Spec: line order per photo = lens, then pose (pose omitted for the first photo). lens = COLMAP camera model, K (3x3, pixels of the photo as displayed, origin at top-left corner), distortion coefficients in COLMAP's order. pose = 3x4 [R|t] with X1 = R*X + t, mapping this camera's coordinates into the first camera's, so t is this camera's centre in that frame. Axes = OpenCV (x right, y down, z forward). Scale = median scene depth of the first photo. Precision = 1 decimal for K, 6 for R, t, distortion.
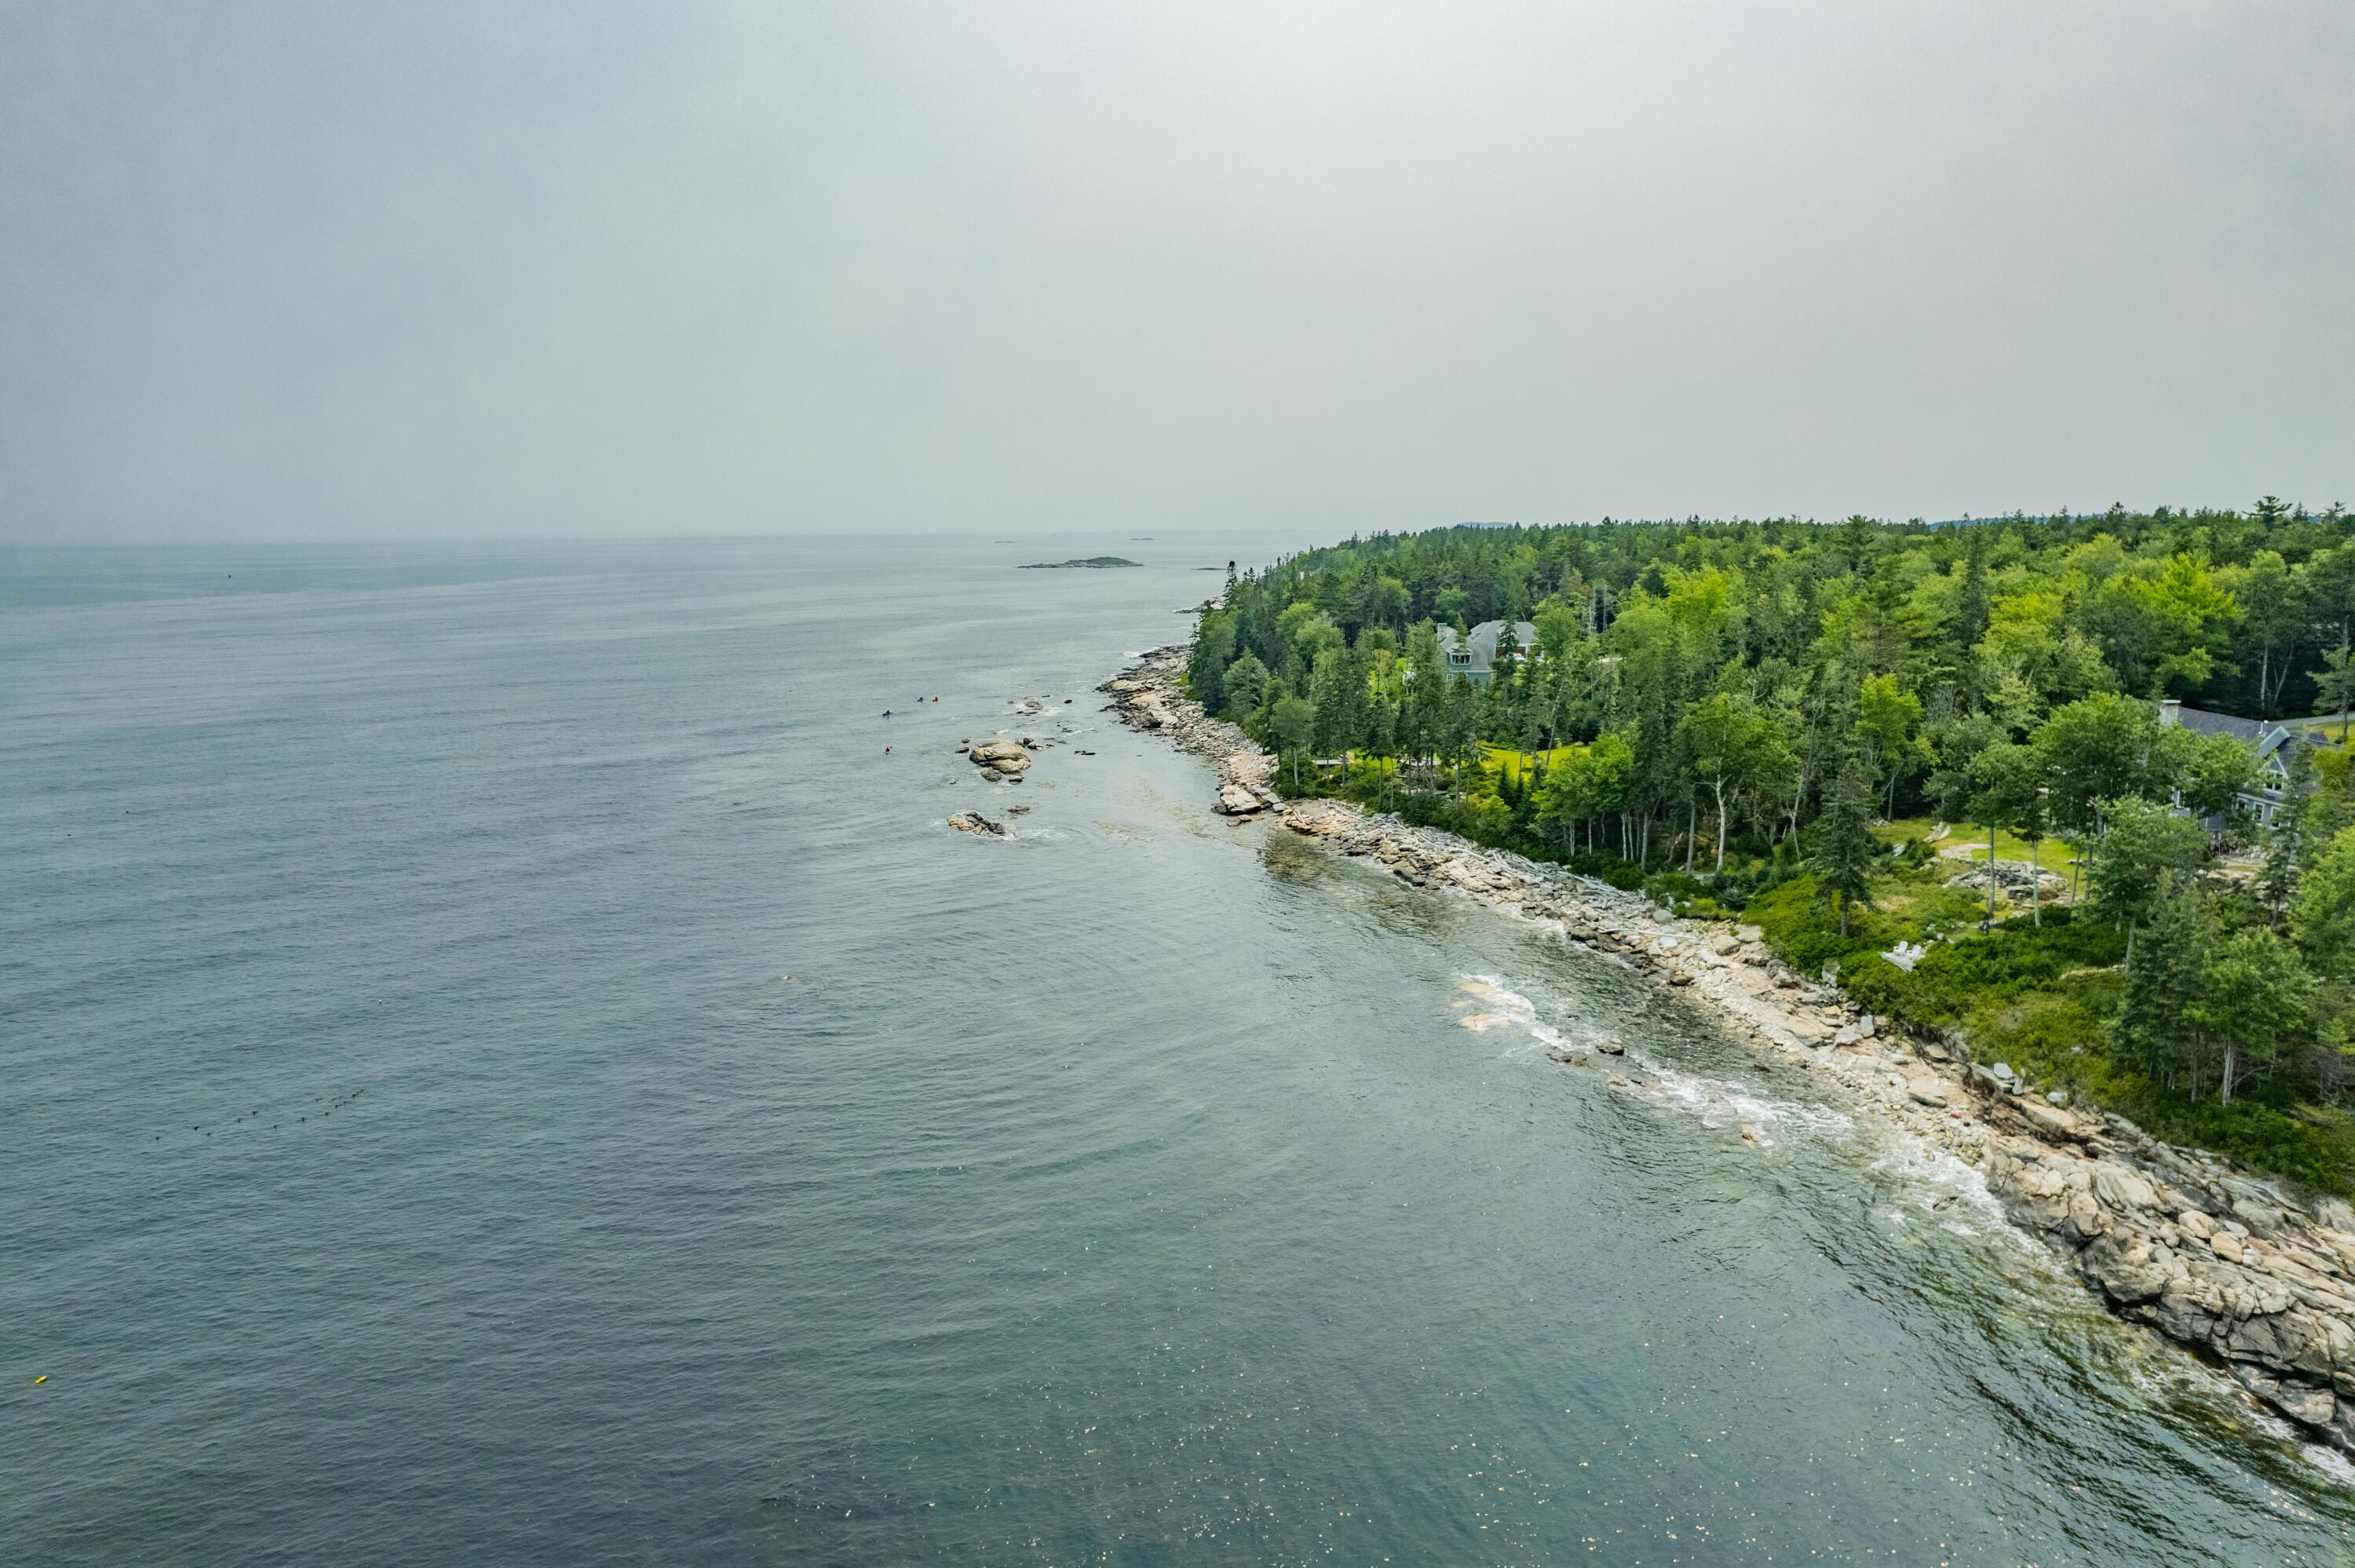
lens RADIAL K [[1561.1, 0, 1180.3], [0, 1561.1, 785.6], [0, 0, 1]] dist [-0.008007, -0.002284]
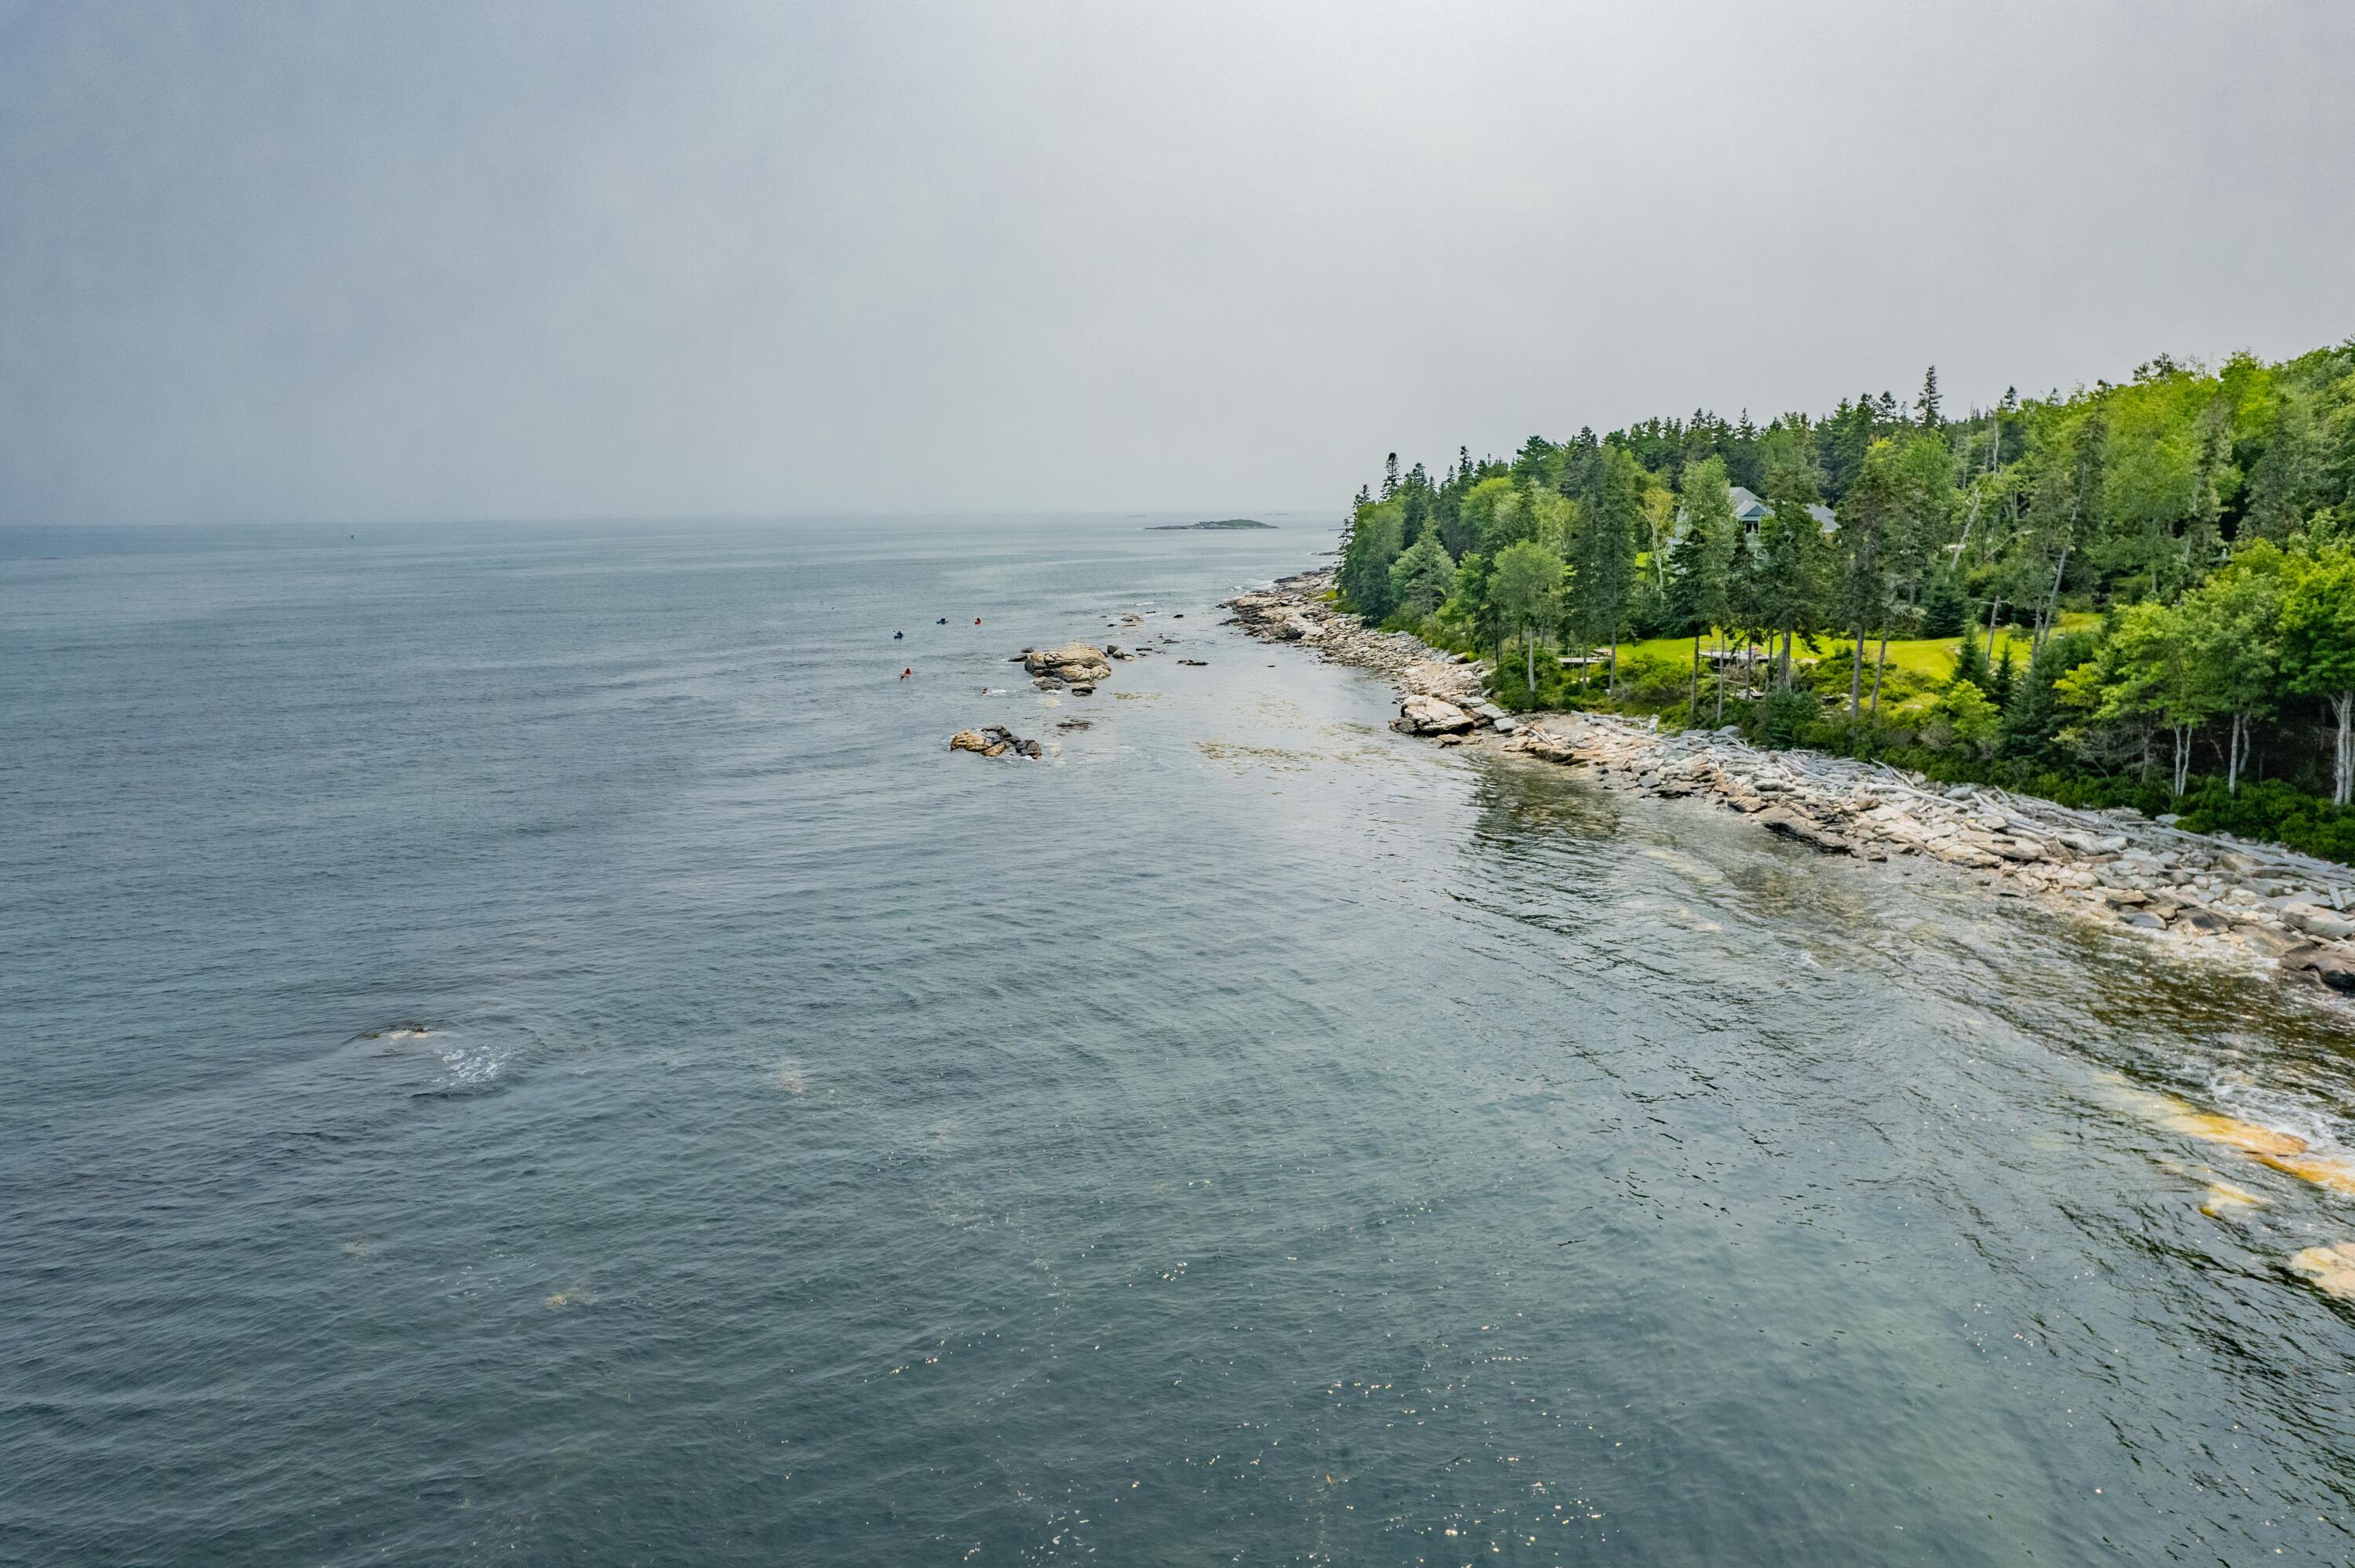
lens RADIAL K [[1561.1, 0, 1172.5], [0, 1561.1, 777.5], [0, 0, 1]] dist [-0.008007, -0.002284]
pose [[0.996024, 0.016637, -0.087516, -0.010562], [-0.016258, 0.999855, 0.005042, 0.032594], [0.087587, -0.003599, 0.996150, 0.387626]]
